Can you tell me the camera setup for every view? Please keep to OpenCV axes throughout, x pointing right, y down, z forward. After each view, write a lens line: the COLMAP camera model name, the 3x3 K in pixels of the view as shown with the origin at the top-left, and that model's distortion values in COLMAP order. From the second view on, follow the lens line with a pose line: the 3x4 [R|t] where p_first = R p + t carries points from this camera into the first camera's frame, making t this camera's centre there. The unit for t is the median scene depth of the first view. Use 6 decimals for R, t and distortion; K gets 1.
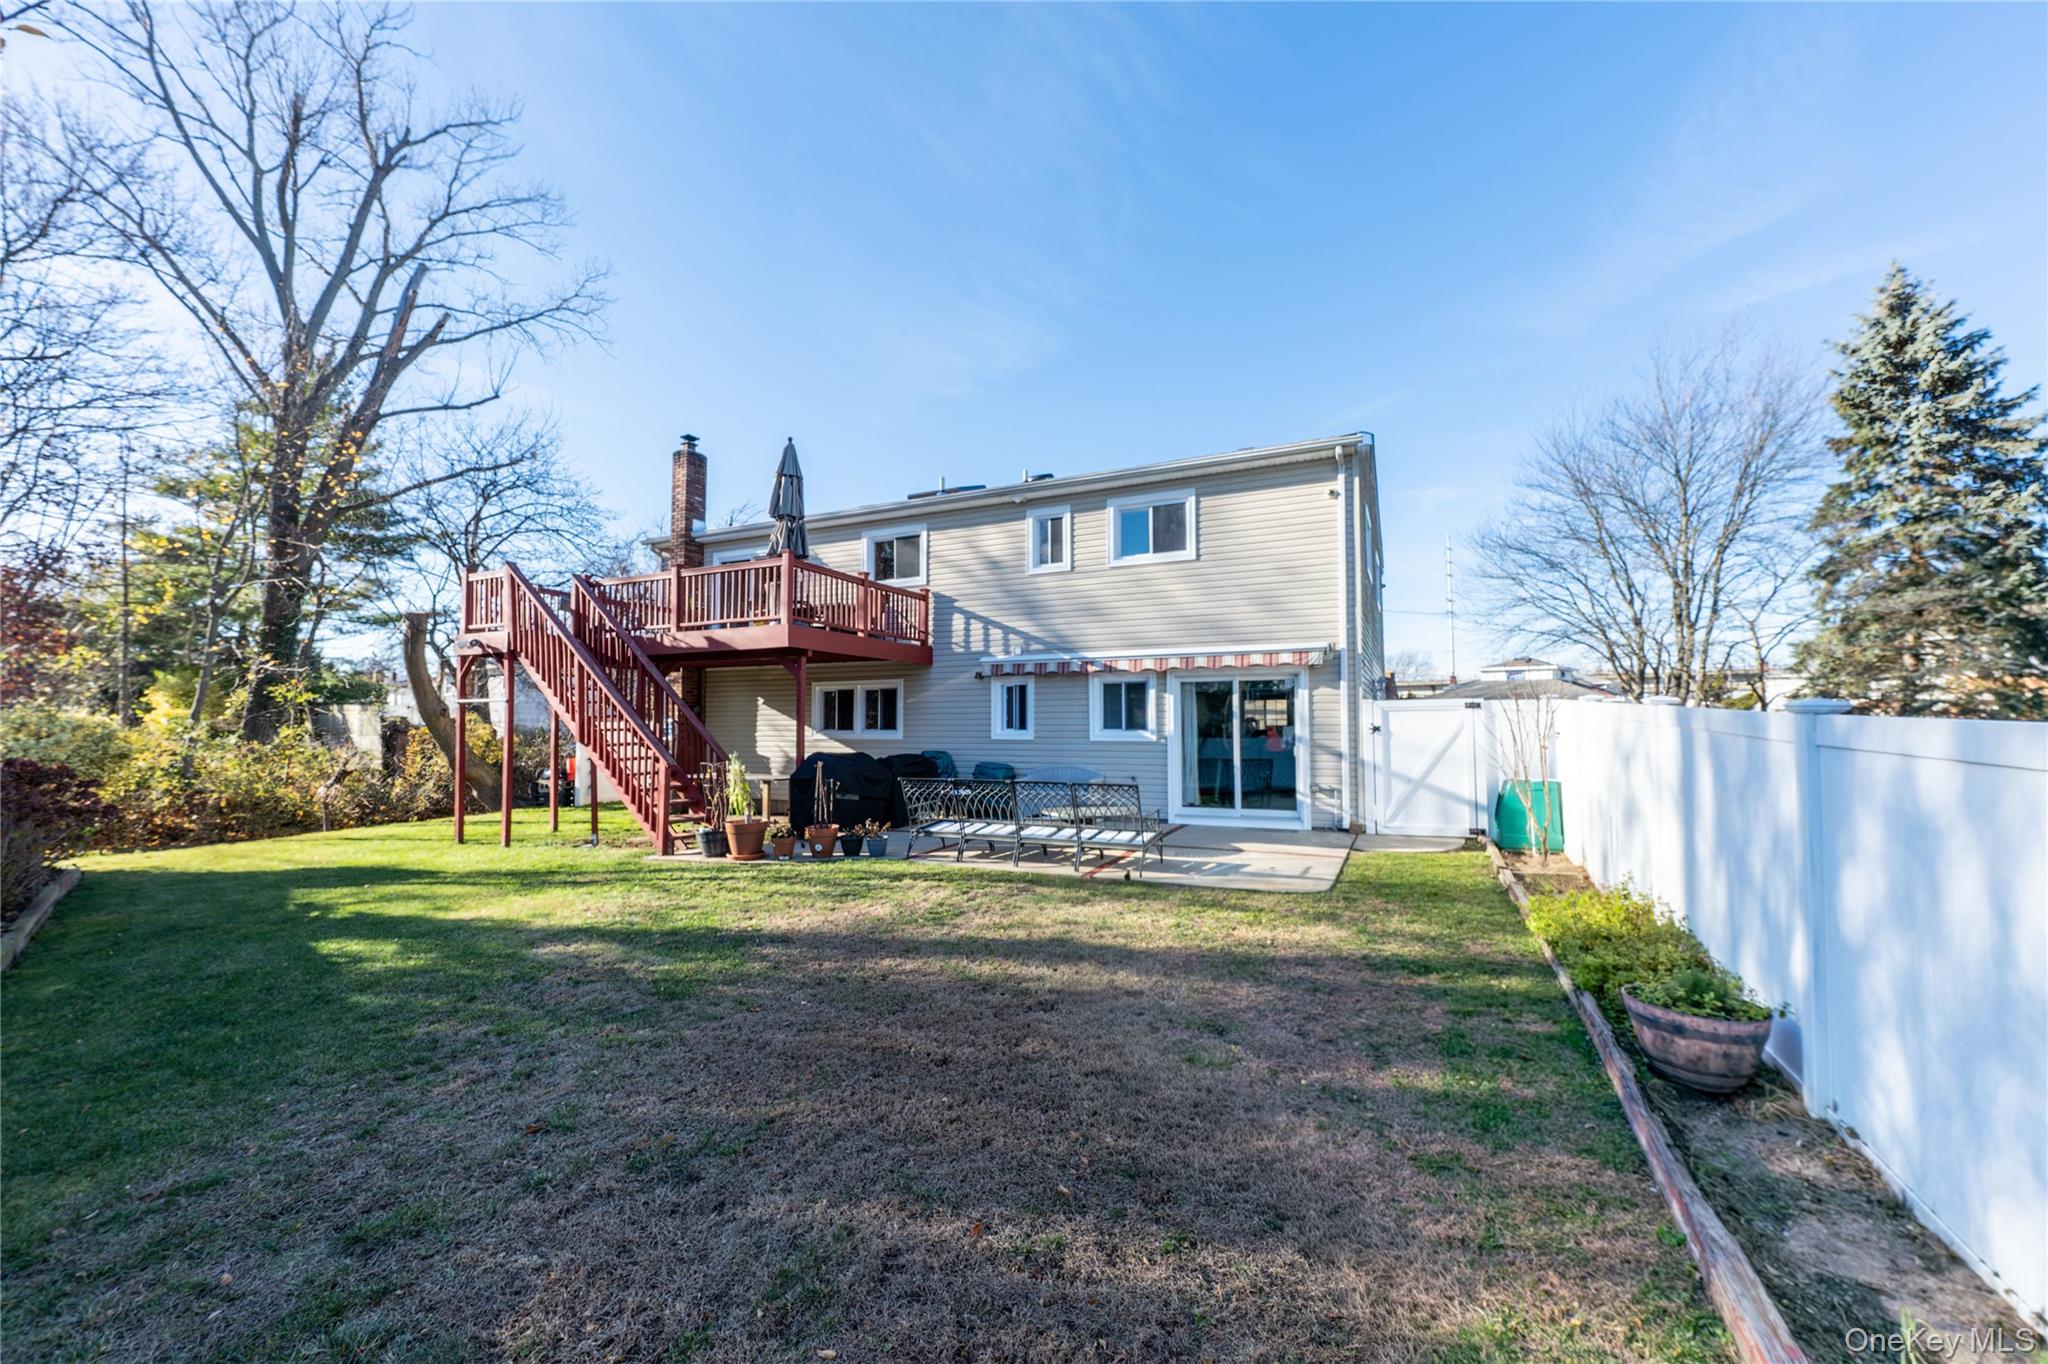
lens RADIAL K [[806.7, 0, 1024.0], [0, 806.7, 682.0], [0, 0, 1]] dist [0.002590, 0.000253]
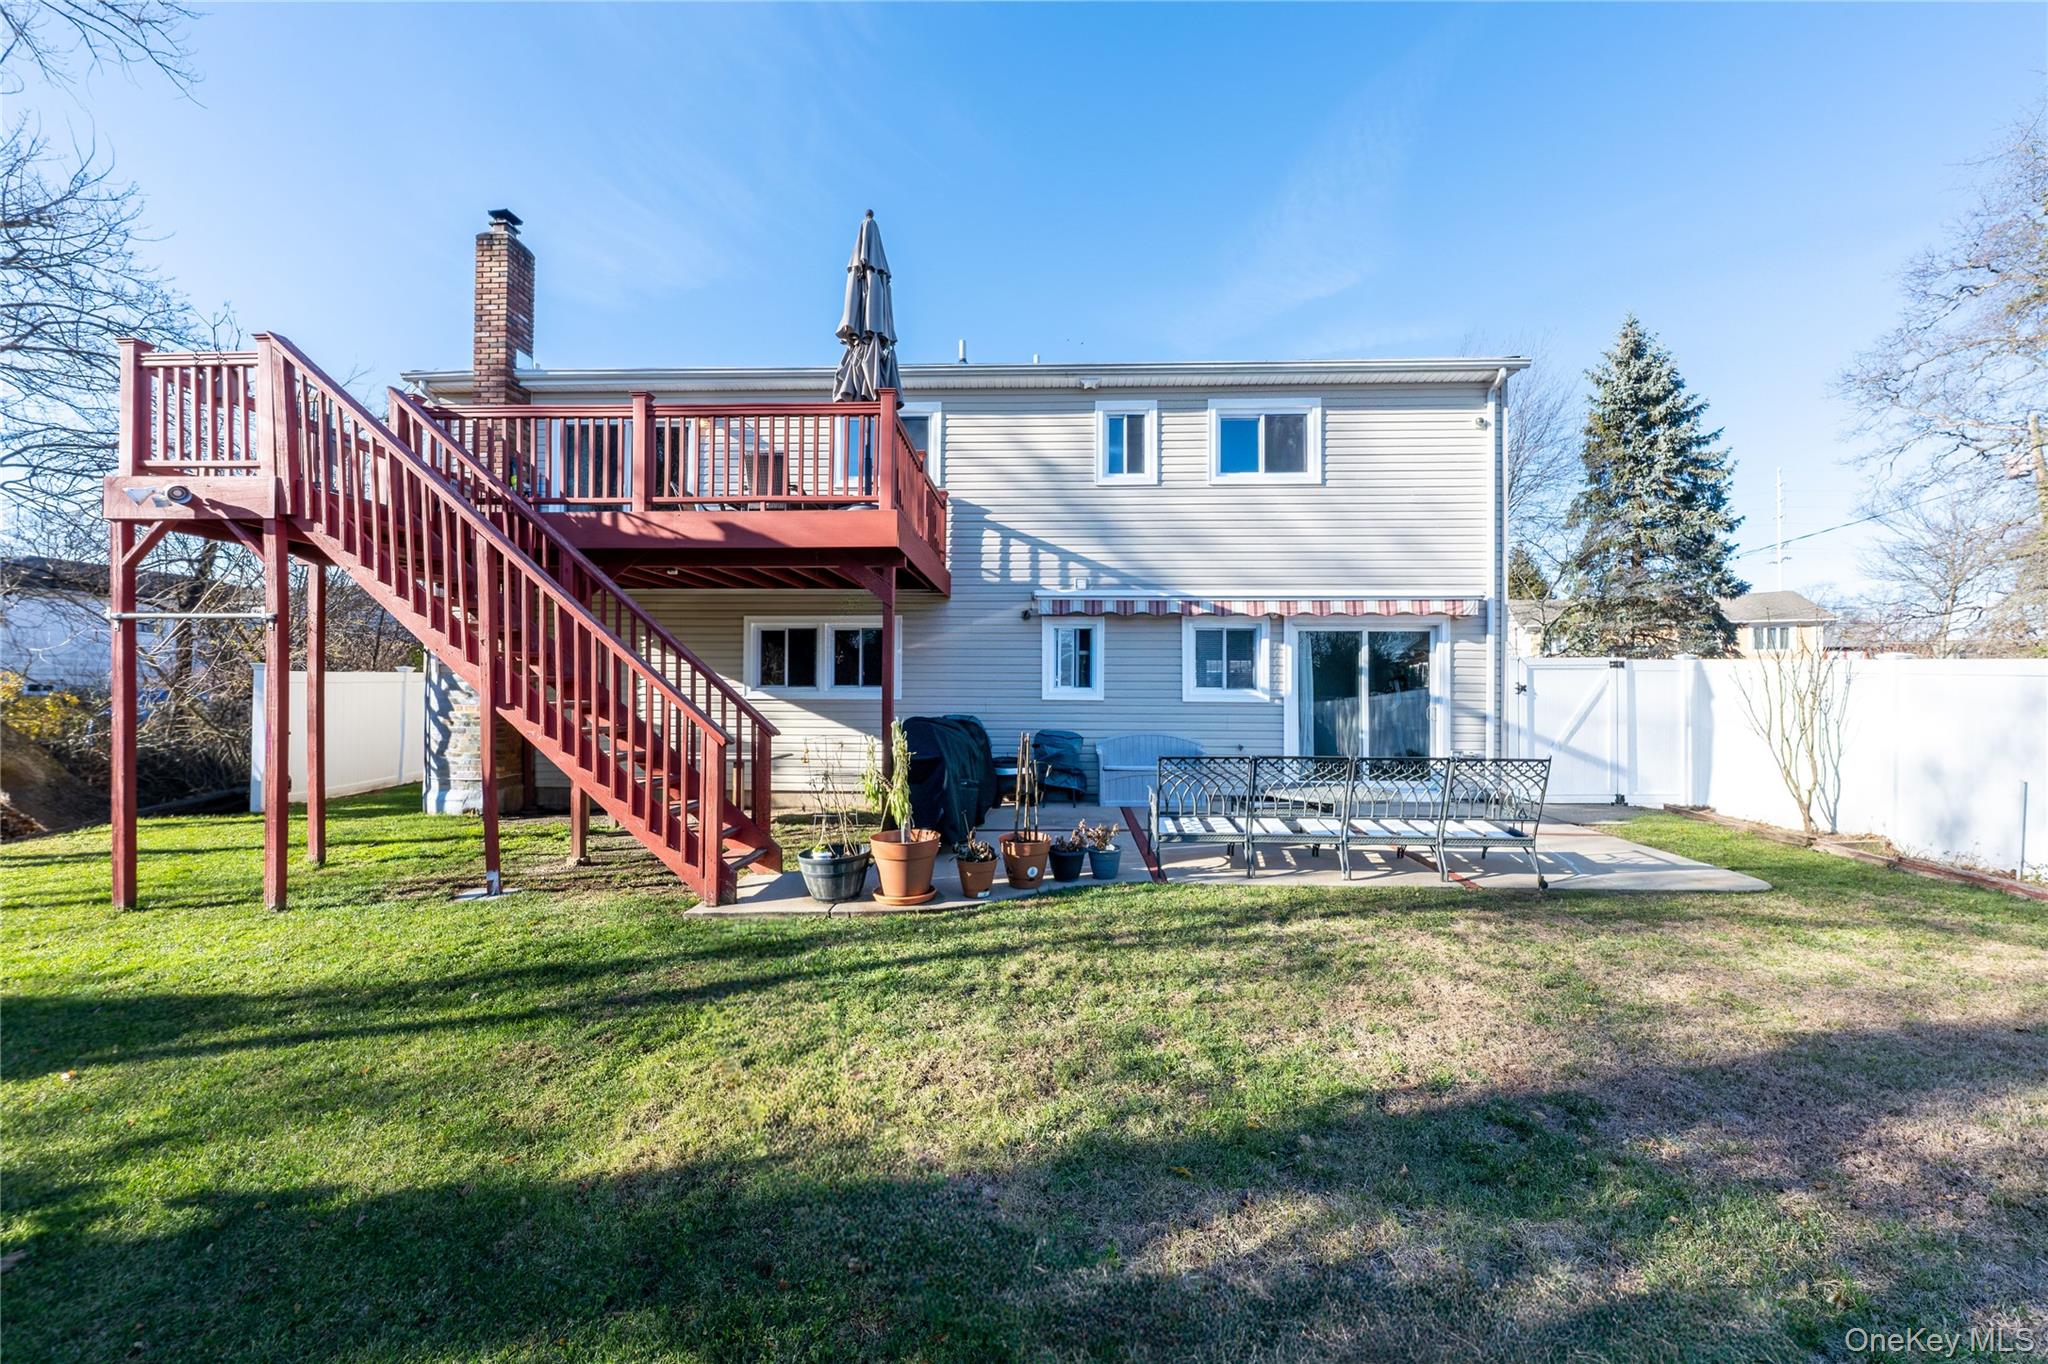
lens RADIAL K [[806.7, 0, 1024.0], [0, 806.7, 682.0], [0, 0, 1]] dist [0.002590, 0.000253]
pose [[0.918713, 0.011781, 0.394751, -0.379549], [-0.029118, 0.998855, 0.037957, 0.028173], [-0.393852, -0.046366, 0.918004, 0.331937]]
